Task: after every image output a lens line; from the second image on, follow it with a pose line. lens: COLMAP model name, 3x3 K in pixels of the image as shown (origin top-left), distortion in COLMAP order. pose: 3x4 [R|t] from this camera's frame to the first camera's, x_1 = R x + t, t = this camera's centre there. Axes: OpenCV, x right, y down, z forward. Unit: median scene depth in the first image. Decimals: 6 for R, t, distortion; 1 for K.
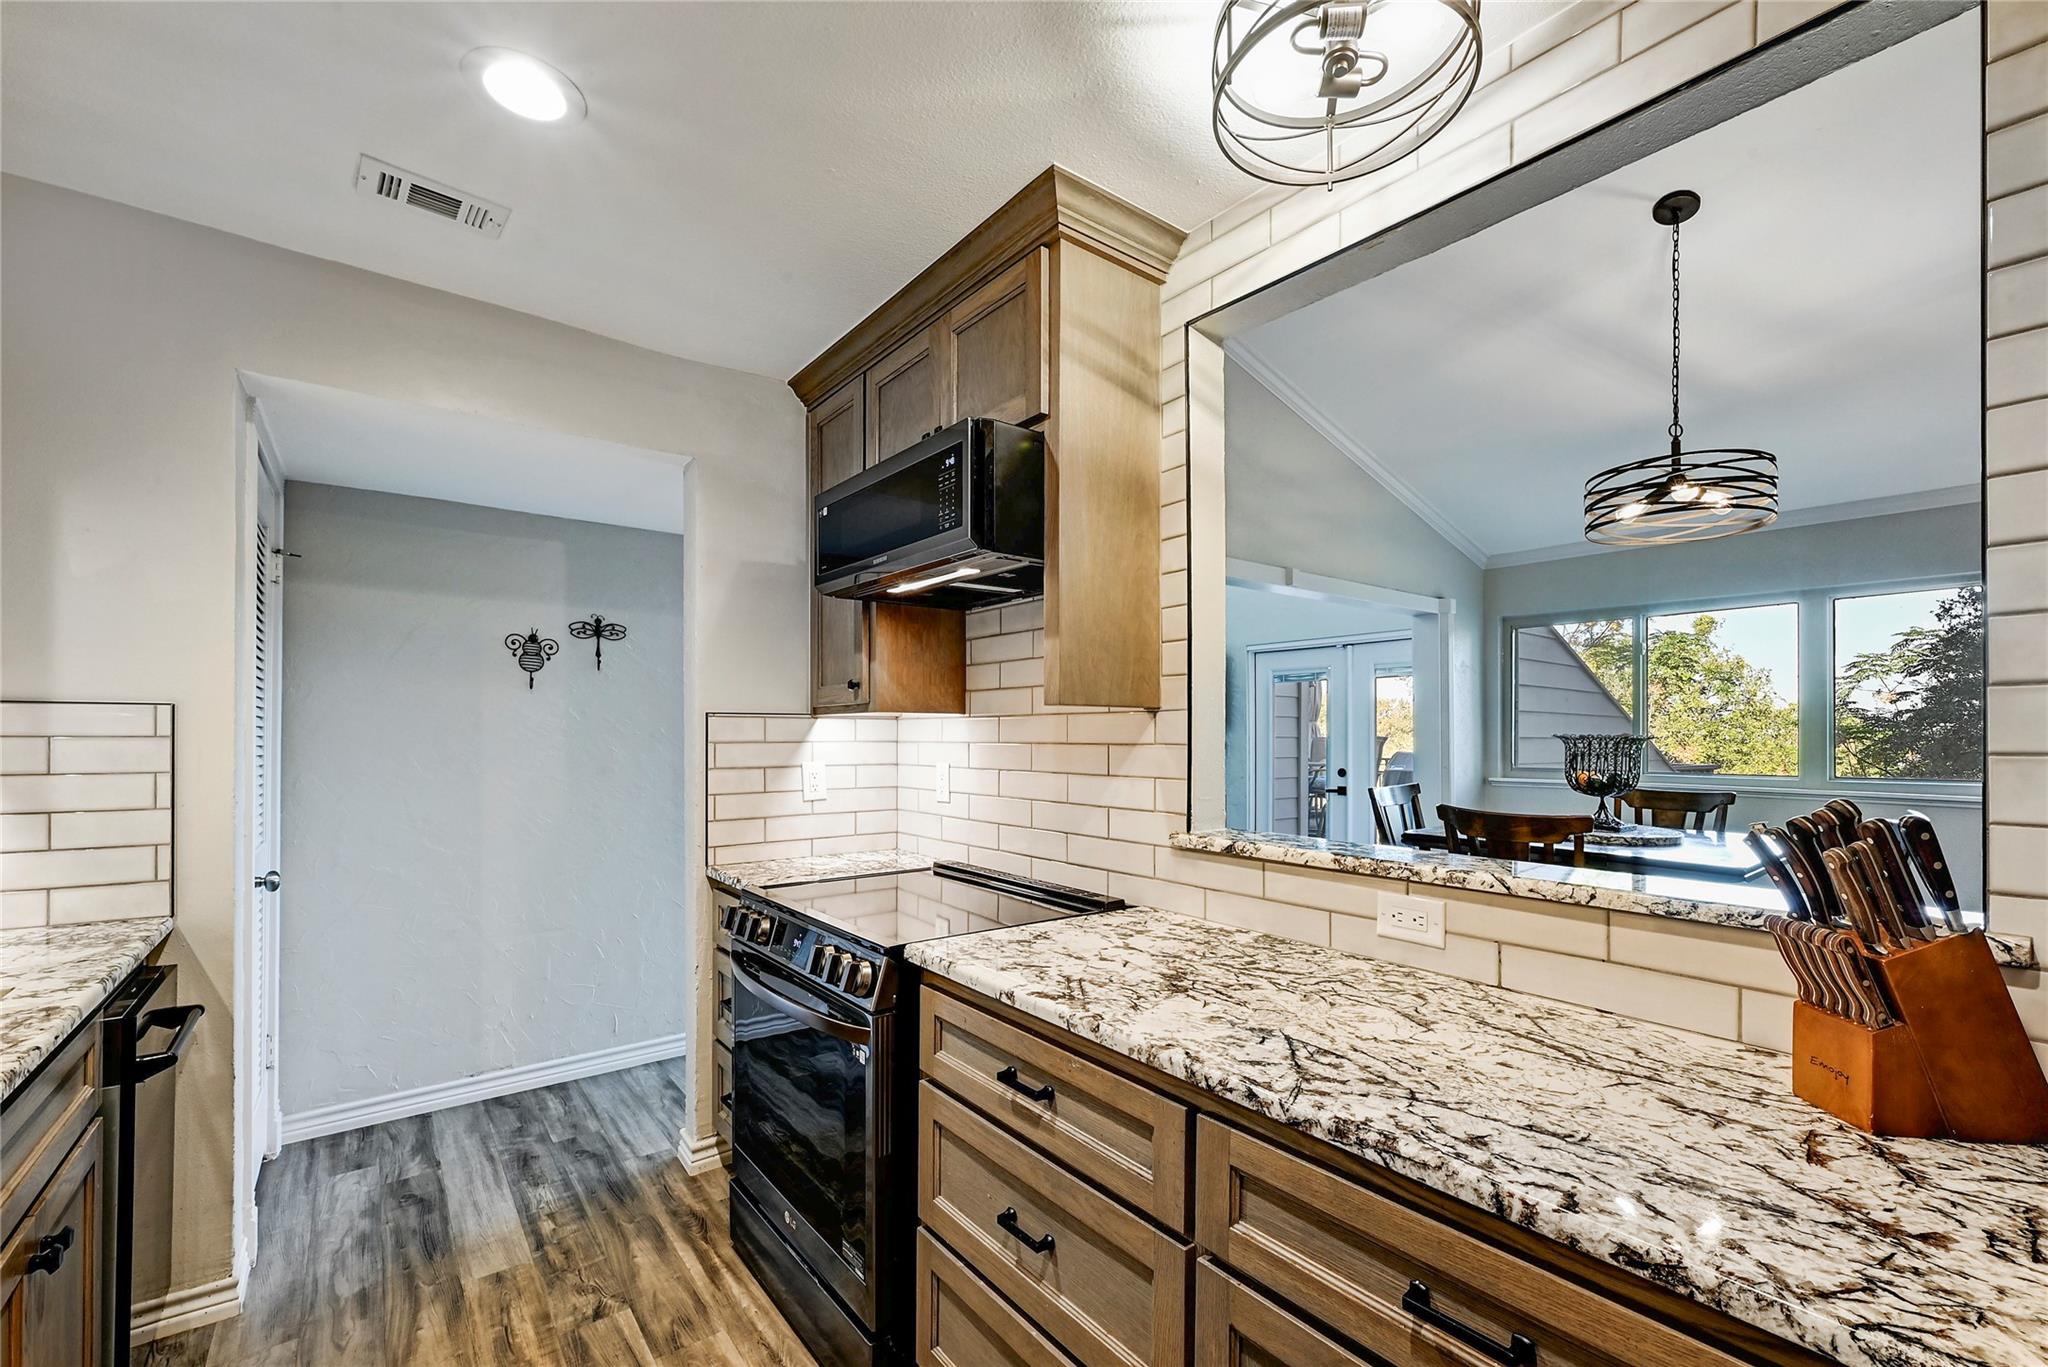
lens RADIAL K [[833.7, 0, 1017.5], [0, 833.7, 730.2], [0, 0, 1]] dist [-0.000138, -0.000159]
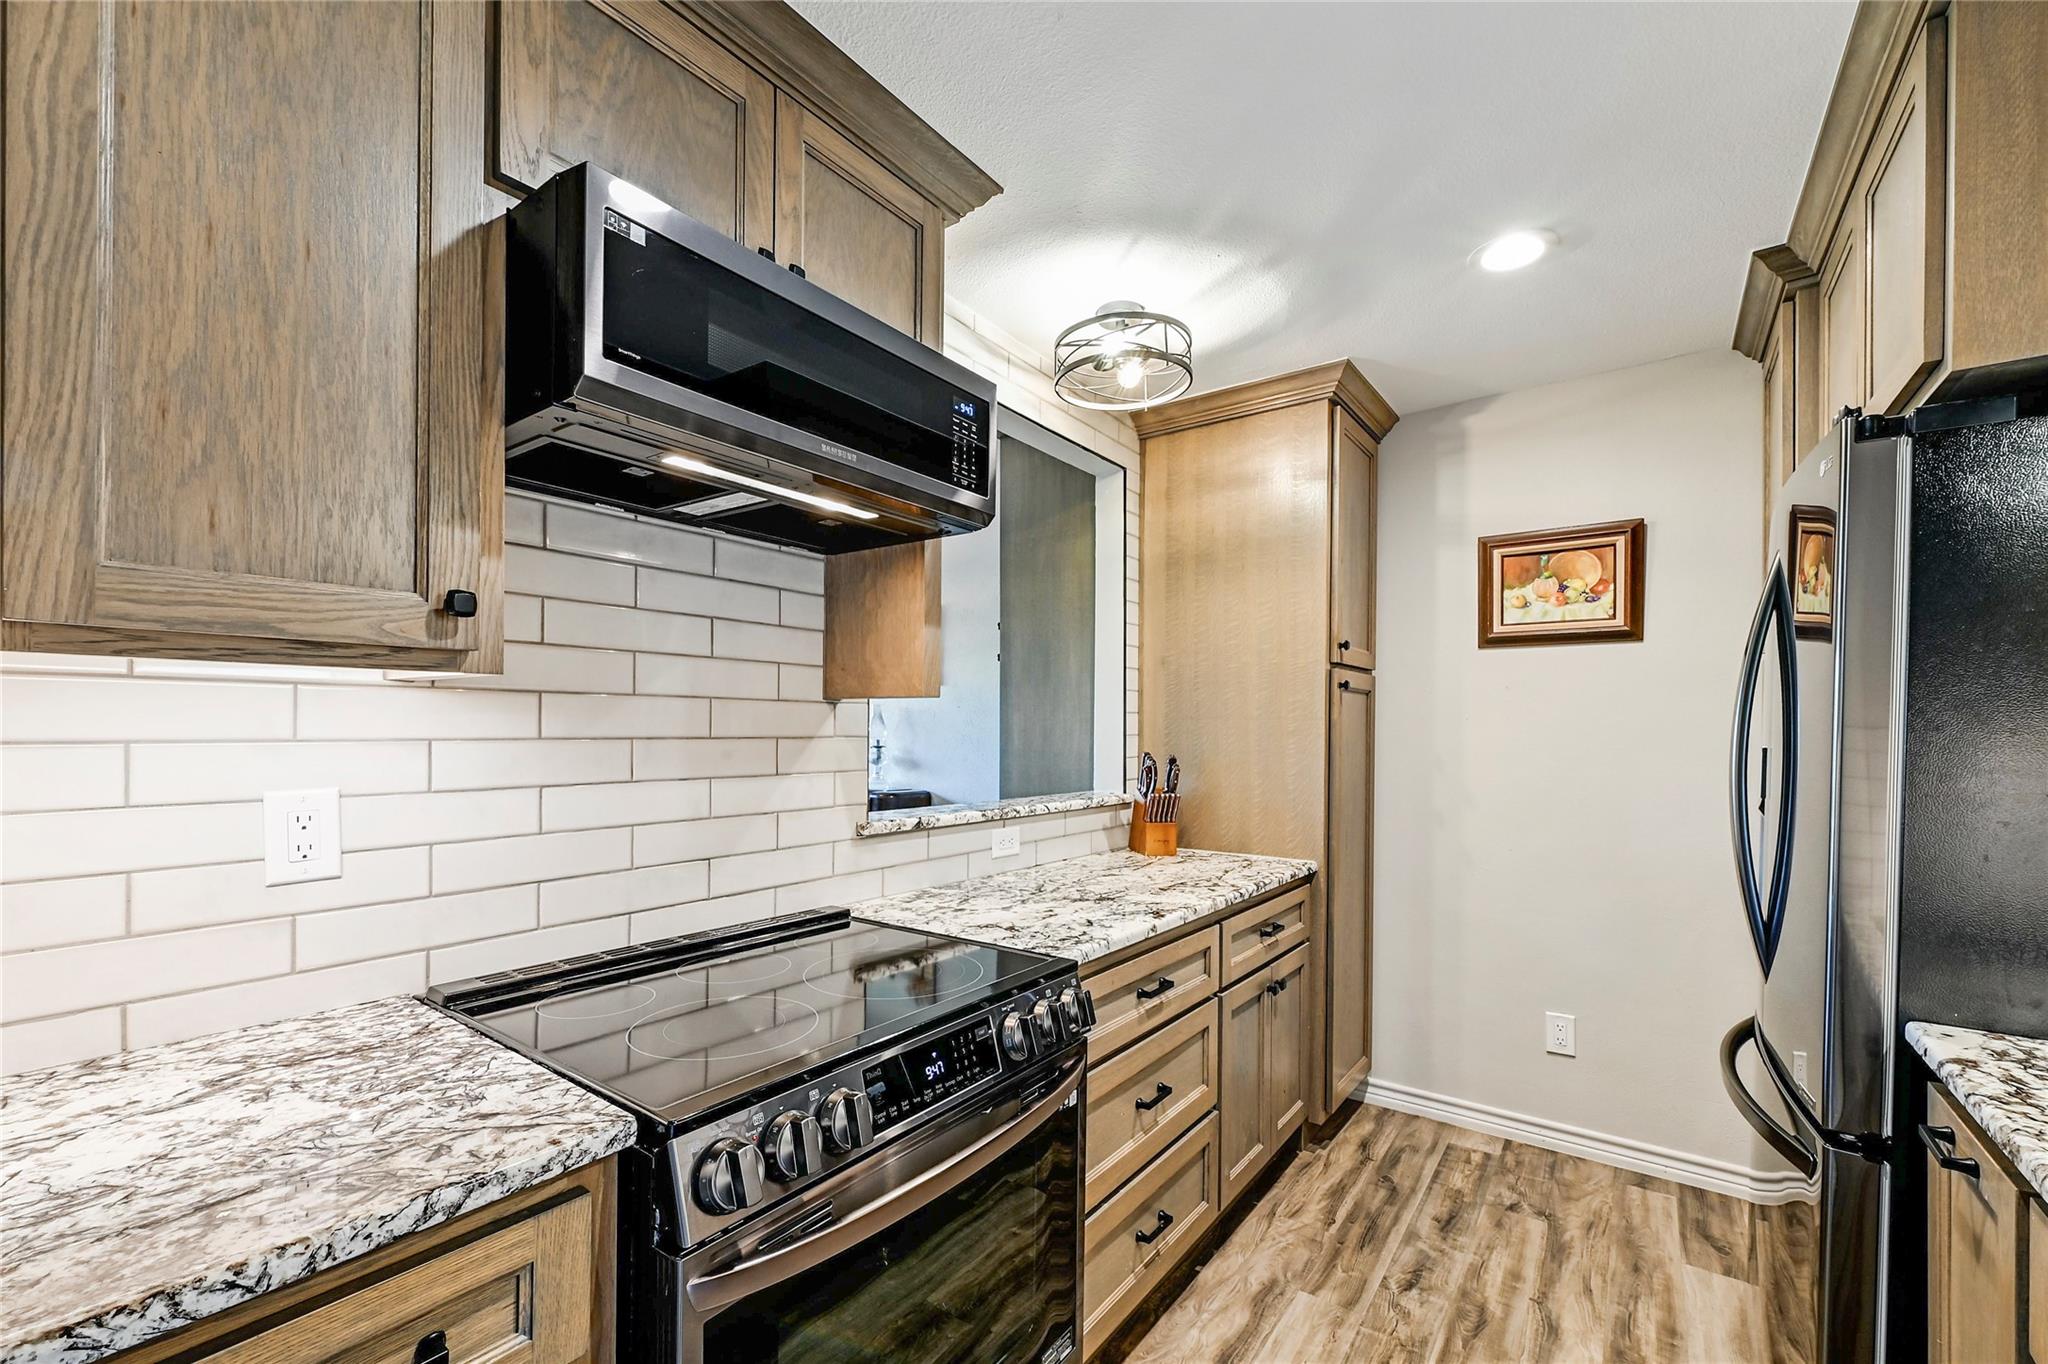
lens RADIAL K [[833.7, 0, 1017.5], [0, 833.7, 728.7], [0, 0, 1]] dist [-0.000138, -0.000159]
pose [[-0.257694, -0.002515, 0.966223, -1.082930], [-0.014838, 0.999889, -0.001355, 0.006210], [-0.966113, -0.014686, -0.257703, 1.372063]]
